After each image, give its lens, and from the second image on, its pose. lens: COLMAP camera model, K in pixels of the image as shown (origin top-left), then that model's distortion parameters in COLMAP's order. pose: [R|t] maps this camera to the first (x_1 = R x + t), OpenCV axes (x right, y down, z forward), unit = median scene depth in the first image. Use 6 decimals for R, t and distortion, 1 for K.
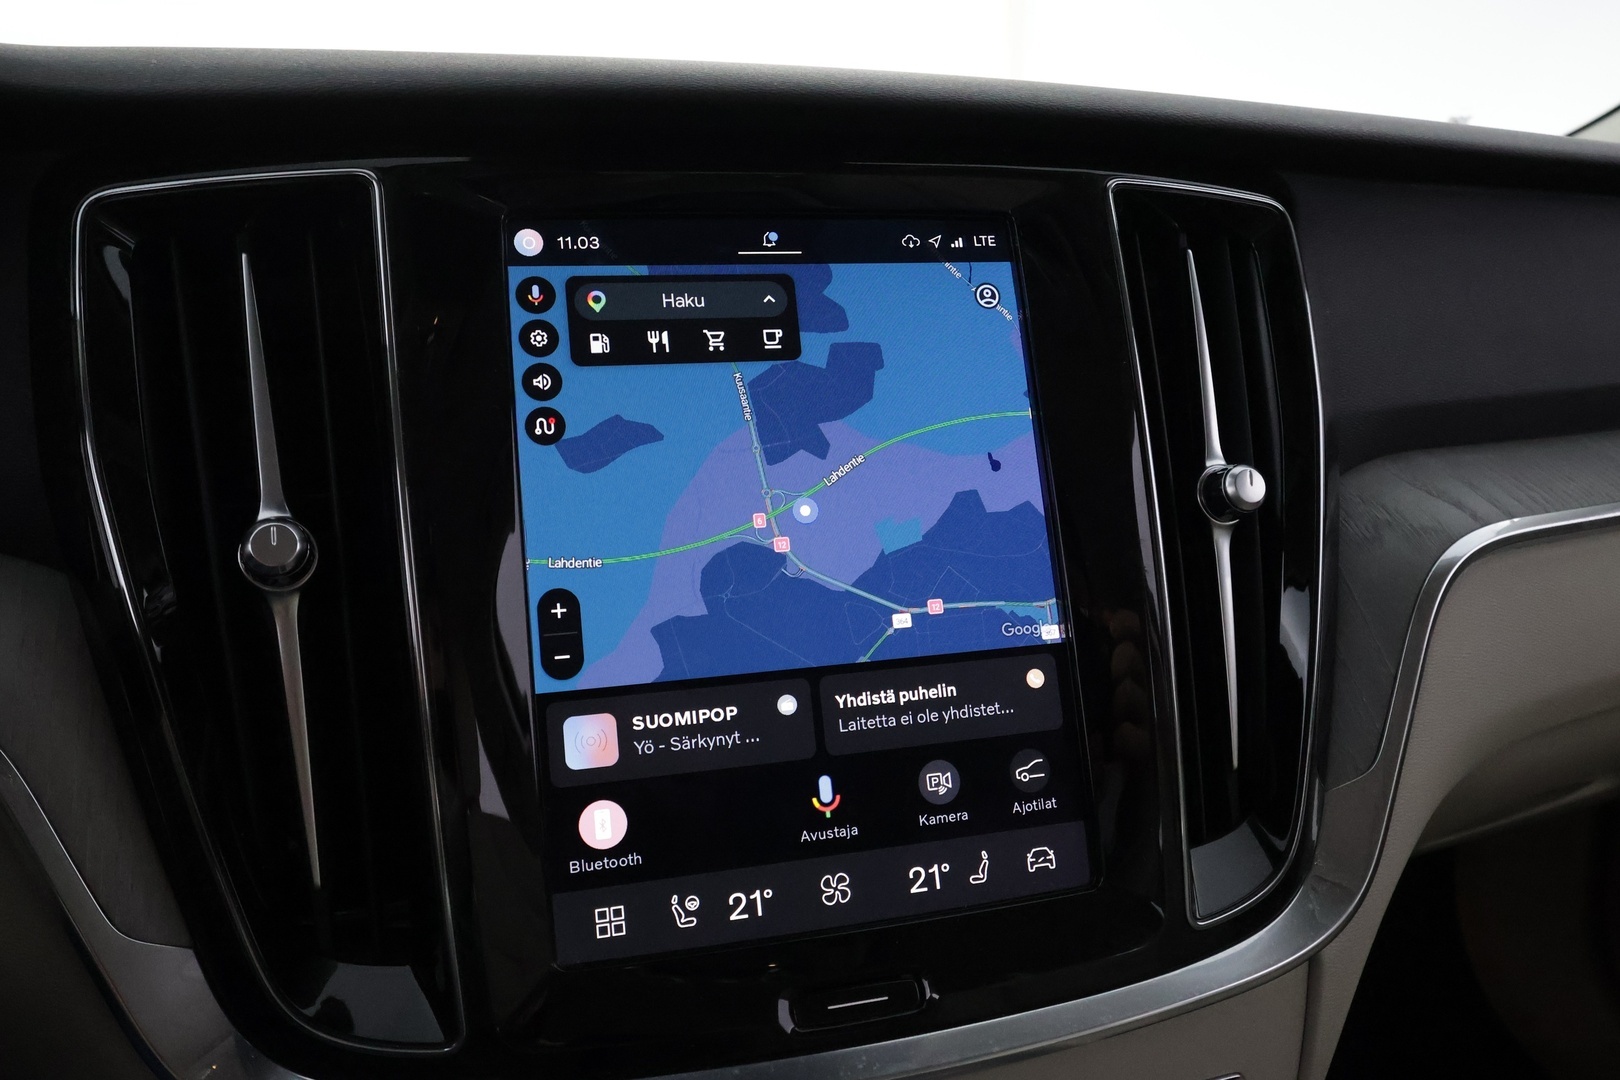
lens RADIAL K [[1182.4, 0, 813.9], [0, 1182.4, 547.4], [0, 0, 1]] dist [-0.006150, 0.010011]
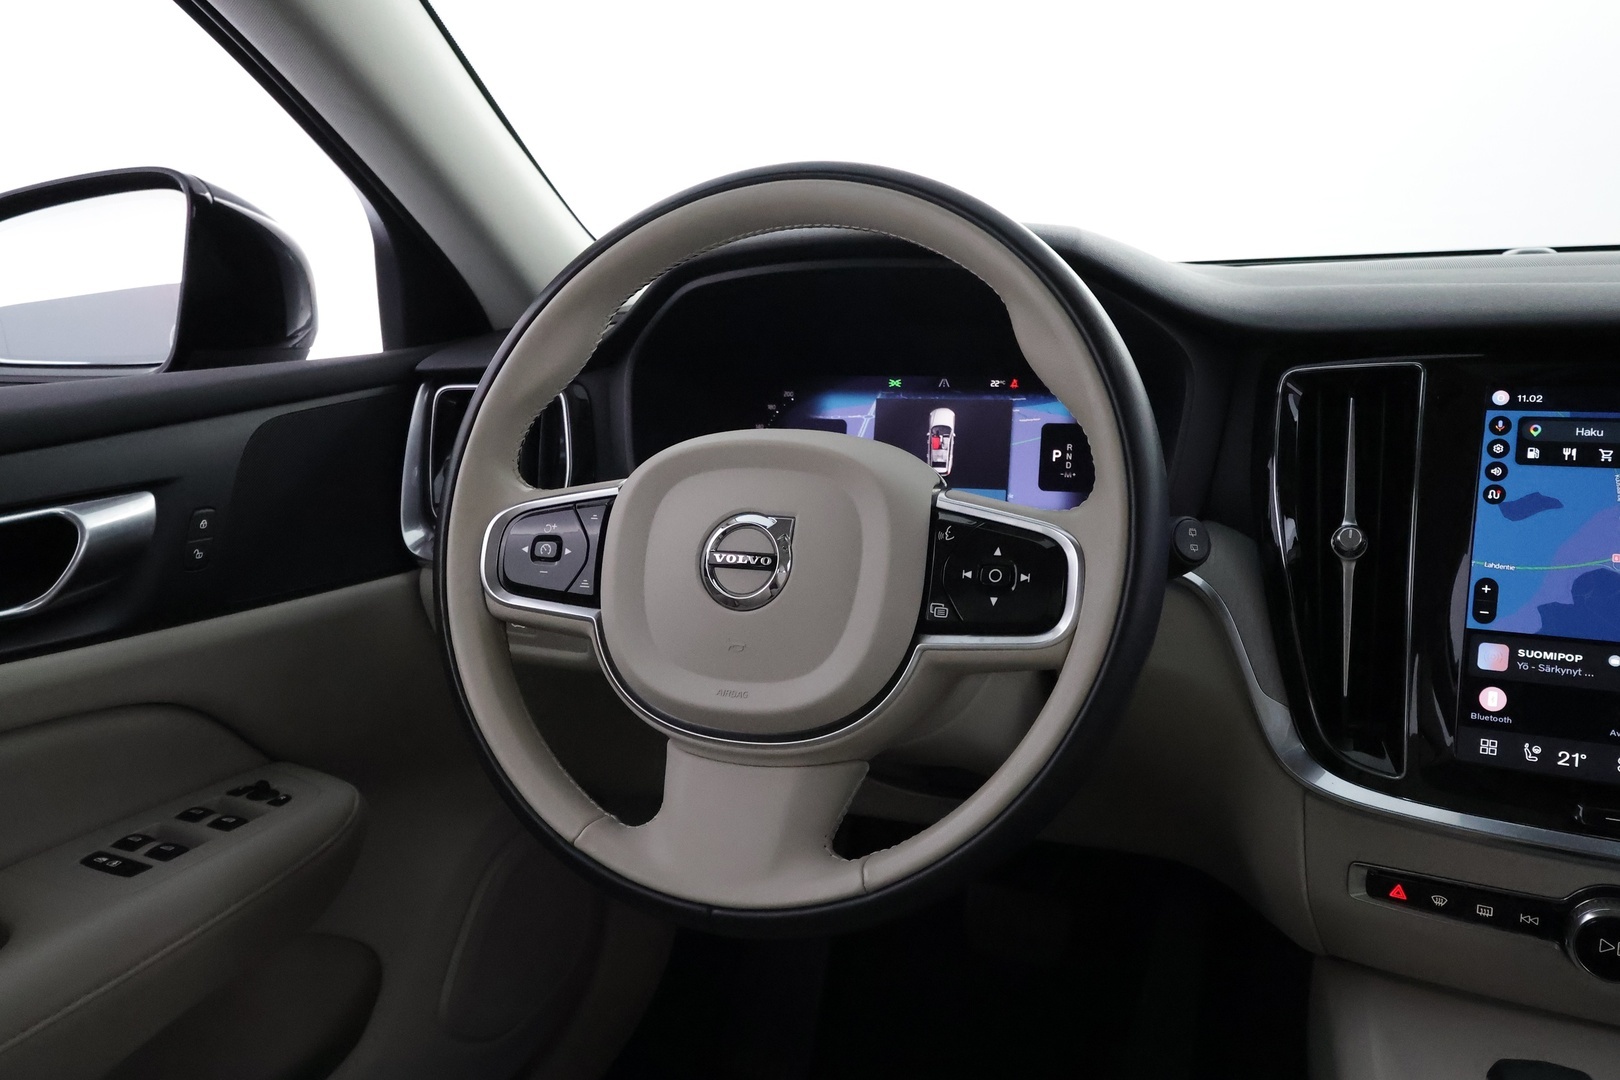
lens RADIAL K [[1301.2, 0, 800.4], [0, 1301.2, 540.0], [0, 0, 1]] dist [0.003647, -0.015067]
pose [[0.709525, 0.125404, -0.693433, 0.441447], [-0.128428, 0.990570, 0.047731, 0.015234], [0.692879, 0.055189, 0.718939, -1.281420]]
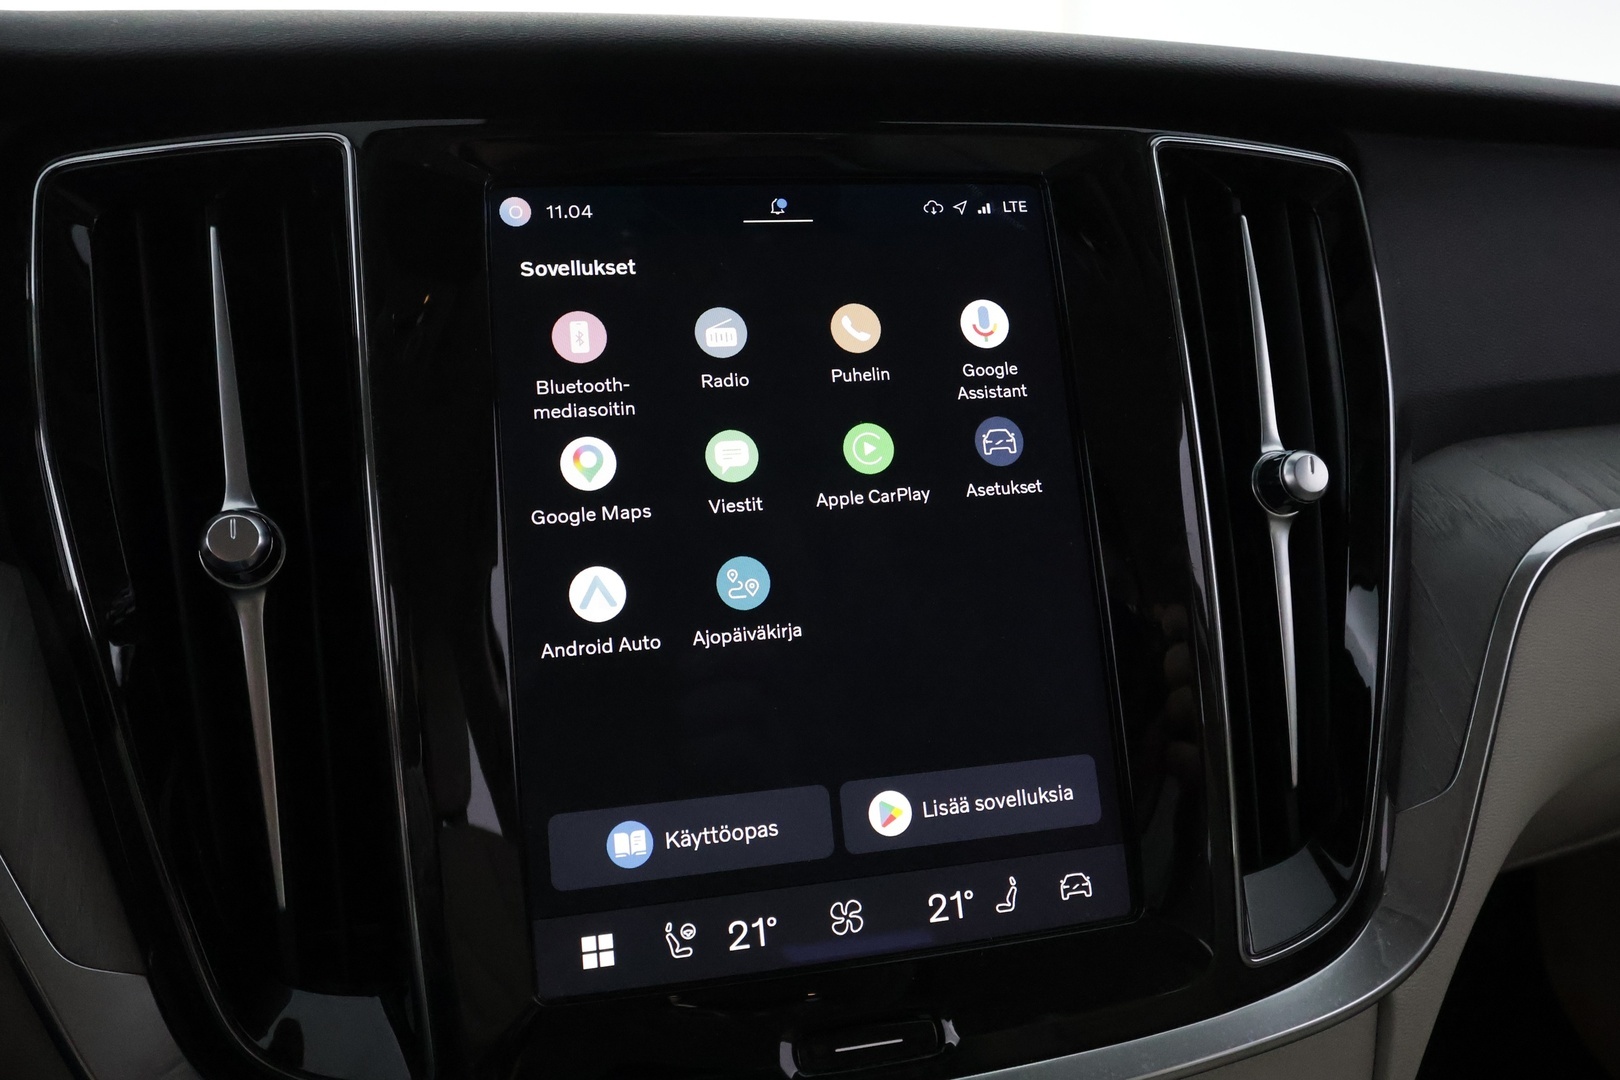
lens RADIAL K [[1182.4, 0, 801.6], [0, 1182.4, 542.5], [0, 0, 1]] dist [-0.006150, 0.010011]
pose [[0.998673, 0.000121, -0.051500, 0.029661], [-0.000109, 1.000000, 0.000236, 0.000273], [0.051500, -0.000231, 0.998673, 0.087137]]
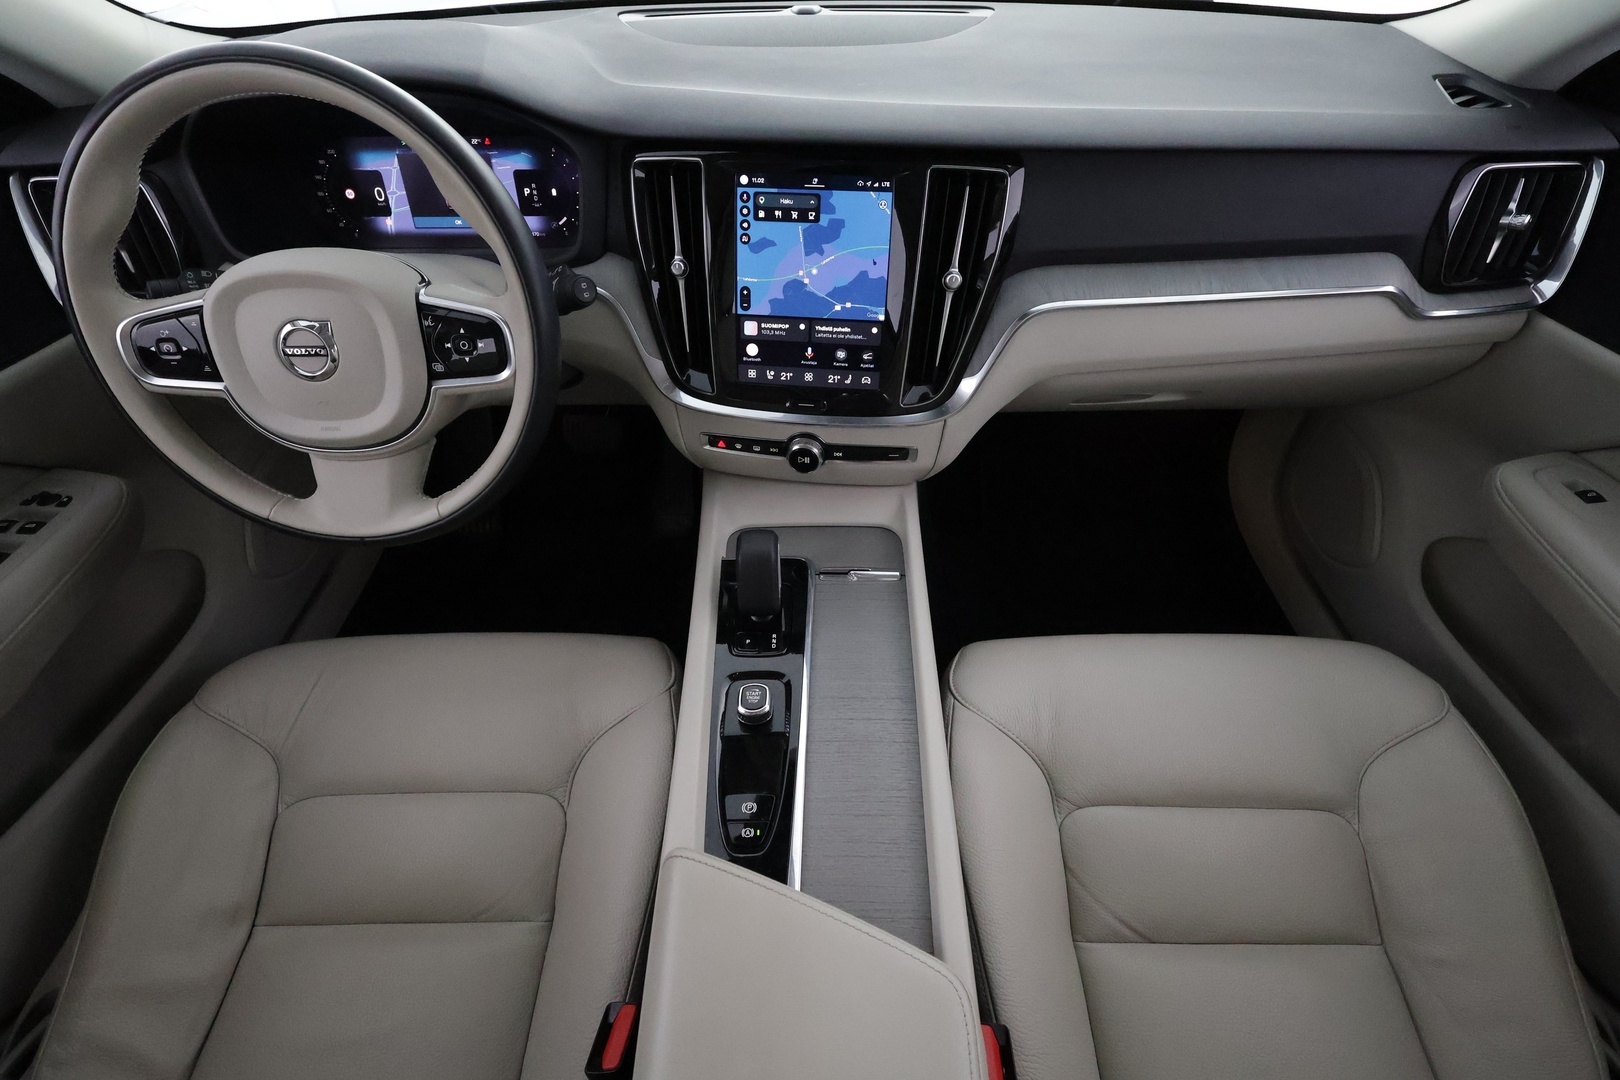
lens RADIAL K [[748.9, 0, 831.8], [0, 748.9, 554.1], [0, 0, 1]] dist [-0.005268, 0.000058]
pose [[0.928041, 0.265531, -0.261215, 0.861403], [-0.088181, 0.837976, 0.538535, -0.539799], [0.361890, -0.476748, 0.801091, -1.190221]]
